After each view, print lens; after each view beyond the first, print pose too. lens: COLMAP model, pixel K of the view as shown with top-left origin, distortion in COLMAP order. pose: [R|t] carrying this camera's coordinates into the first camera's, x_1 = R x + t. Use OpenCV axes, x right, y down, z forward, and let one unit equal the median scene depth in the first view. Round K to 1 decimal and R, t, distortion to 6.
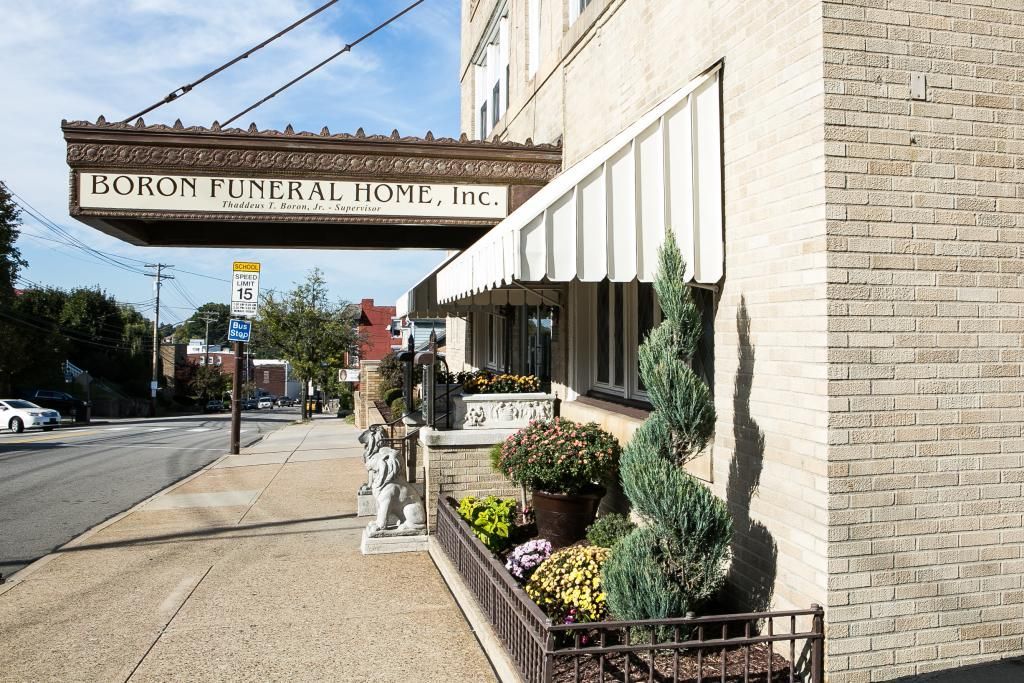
lens RADIAL K [[865.6, 0, 512.0], [0, 865.6, 341.5], [0, 0, 1]] dist [-0.094093, 0.107504]
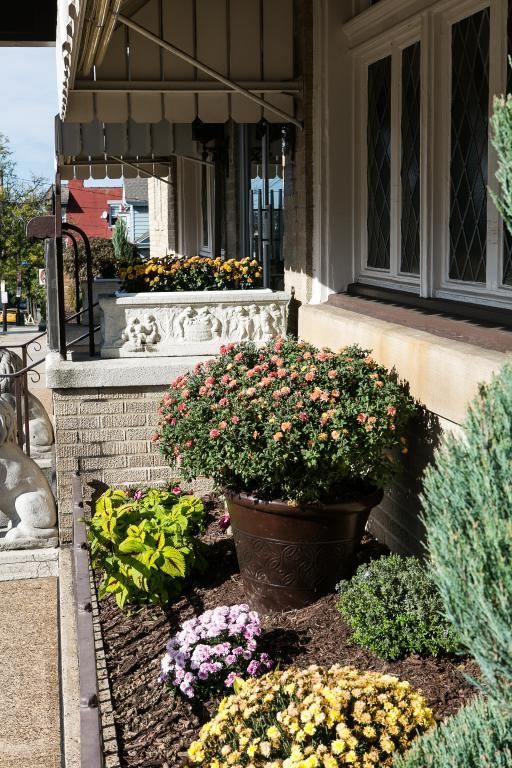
lens RADIAL K [[1032.0, 0, 214.1], [0, 1032.0, 342.2], [0, 0, 1]] dist [0.010019, 0.021070]
pose [[0.998294, -0.007319, -0.057921, 0.044628], [0.013144, 0.994816, 0.100841, 0.029718], [0.056882, -0.101431, 0.993215, 0.391257]]
